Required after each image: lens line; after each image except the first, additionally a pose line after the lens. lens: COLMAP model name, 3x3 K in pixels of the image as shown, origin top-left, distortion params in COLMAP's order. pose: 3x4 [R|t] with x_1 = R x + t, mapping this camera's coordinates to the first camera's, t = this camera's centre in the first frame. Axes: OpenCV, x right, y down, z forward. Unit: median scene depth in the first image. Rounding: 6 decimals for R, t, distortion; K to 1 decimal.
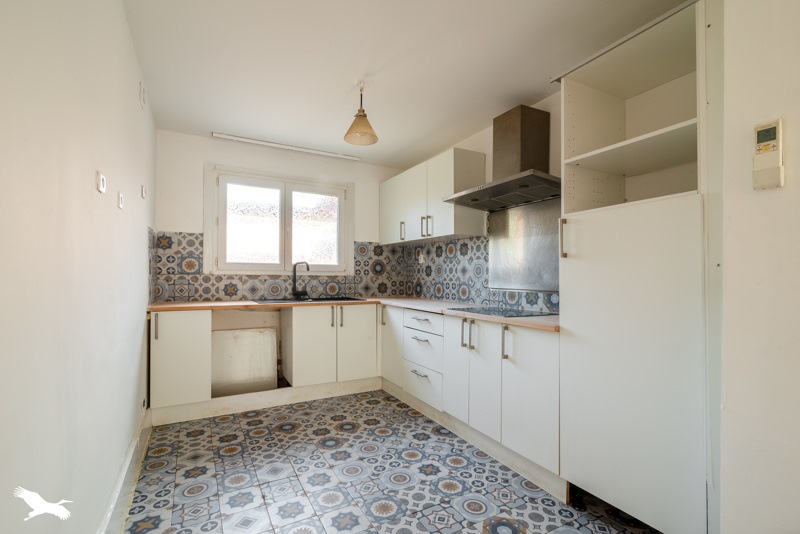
lens RADIAL K [[370.8, 0, 400.0], [0, 370.8, 267.0], [0, 0, 1]] dist [0.000569, 0.000186]
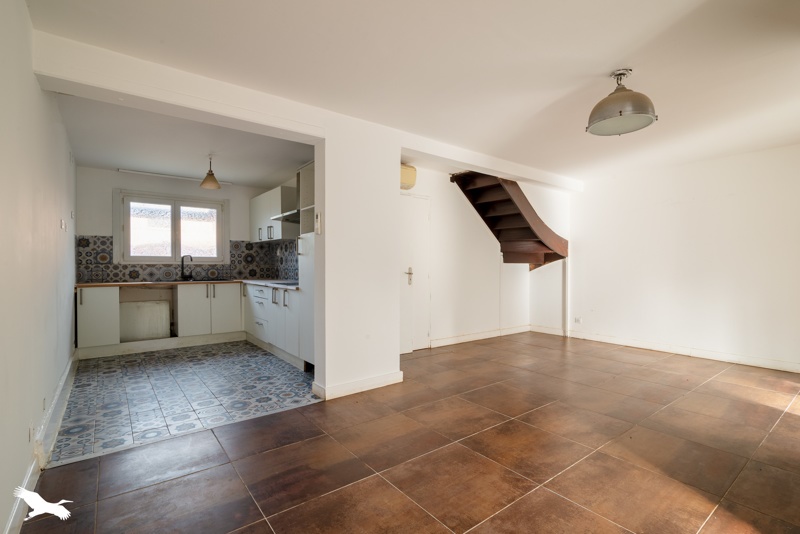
lens RADIAL K [[373.3, 0, 397.6], [0, 373.3, 262.5], [0, 0, 1]] dist [-0.001360, -0.000450]
pose [[0.987021, -0.005073, 0.160513, 0.340278], [0.001910, 0.999801, 0.019850, -0.013587], [-0.160581, -0.019285, 0.986834, -0.630780]]
